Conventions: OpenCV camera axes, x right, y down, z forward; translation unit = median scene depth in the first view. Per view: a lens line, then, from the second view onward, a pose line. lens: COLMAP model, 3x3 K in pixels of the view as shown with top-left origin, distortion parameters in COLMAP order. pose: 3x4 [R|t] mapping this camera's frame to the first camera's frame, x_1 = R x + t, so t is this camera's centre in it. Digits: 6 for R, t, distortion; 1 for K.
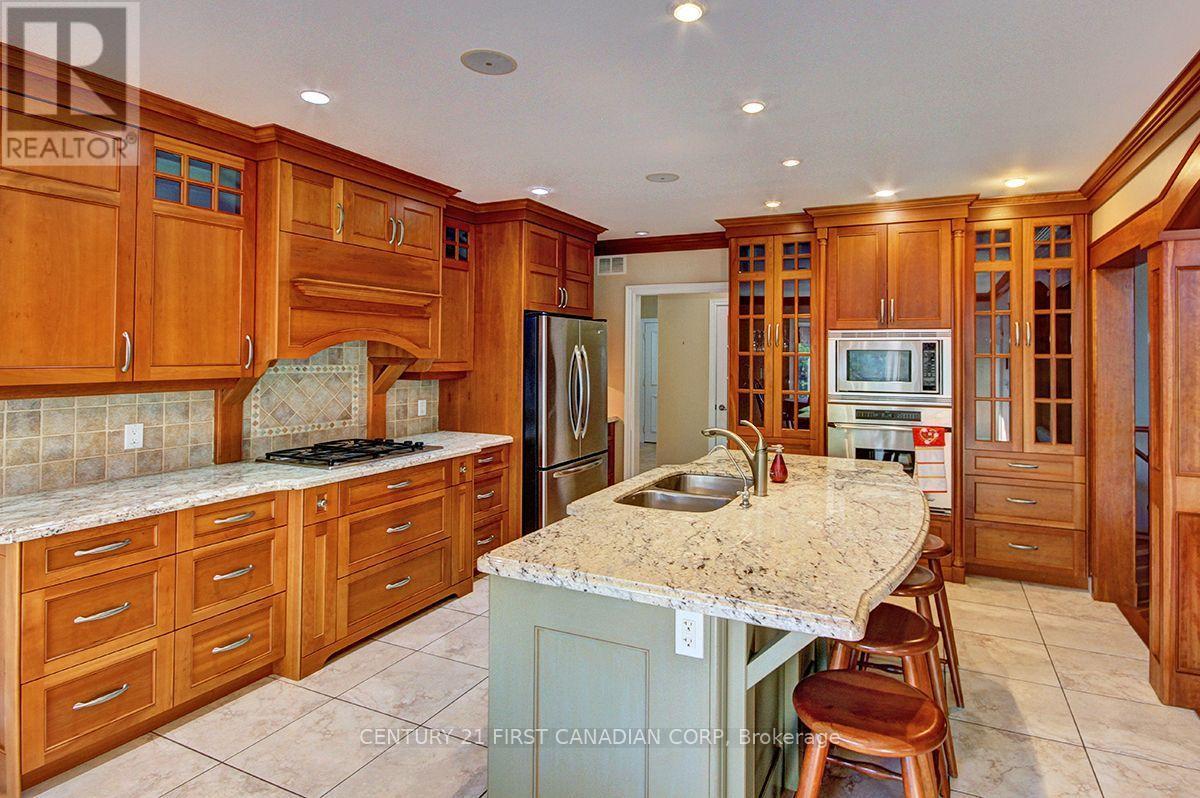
lens RADIAL K [[582.9, 0, 605.6], [0, 582.9, 346.5], [0, 0, 1]] dist [-0.001376, -0.000438]
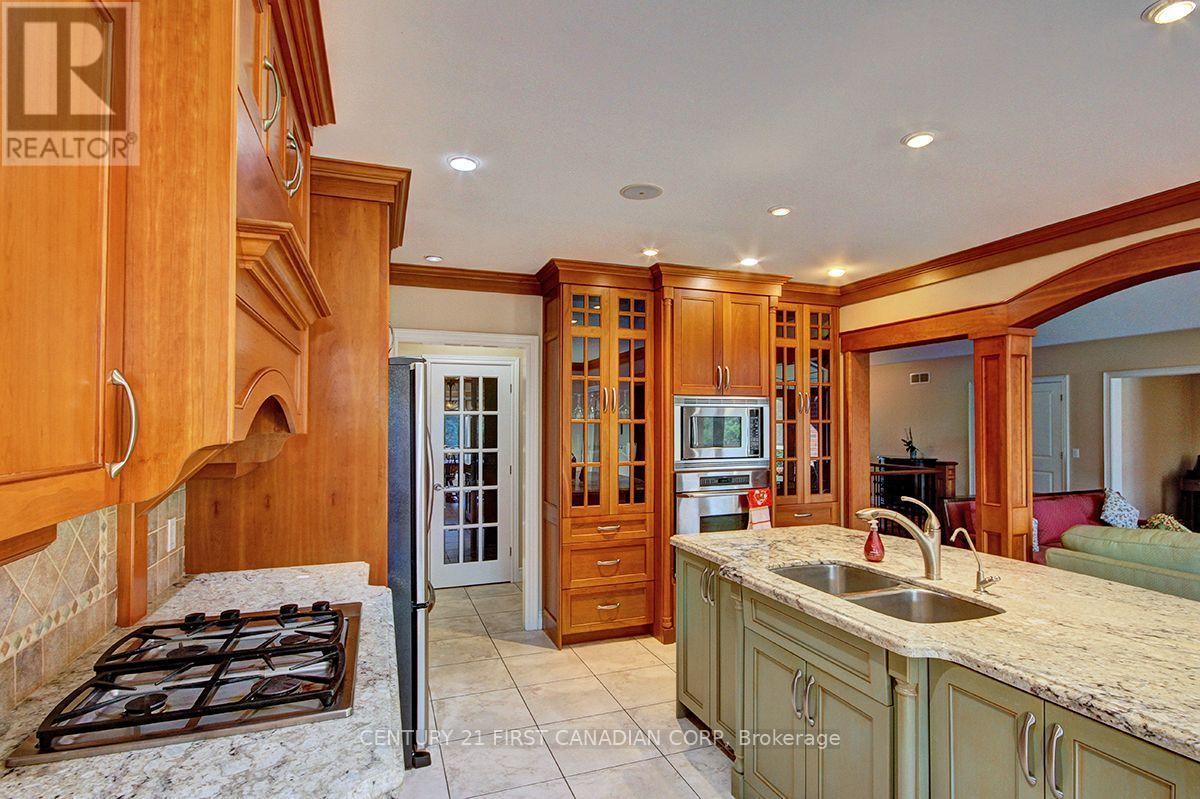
lens RADIAL K [[616.2, 0, 603.0], [0, 616.2, 418.7], [0, 0, 1]] dist [-0.000486, -0.000186]
pose [[0.722638, -0.004262, 0.691213, -0.439758], [-0.002190, 0.999962, 0.008455, 0.001395], [-0.691223, -0.007623, 0.722602, 0.390773]]
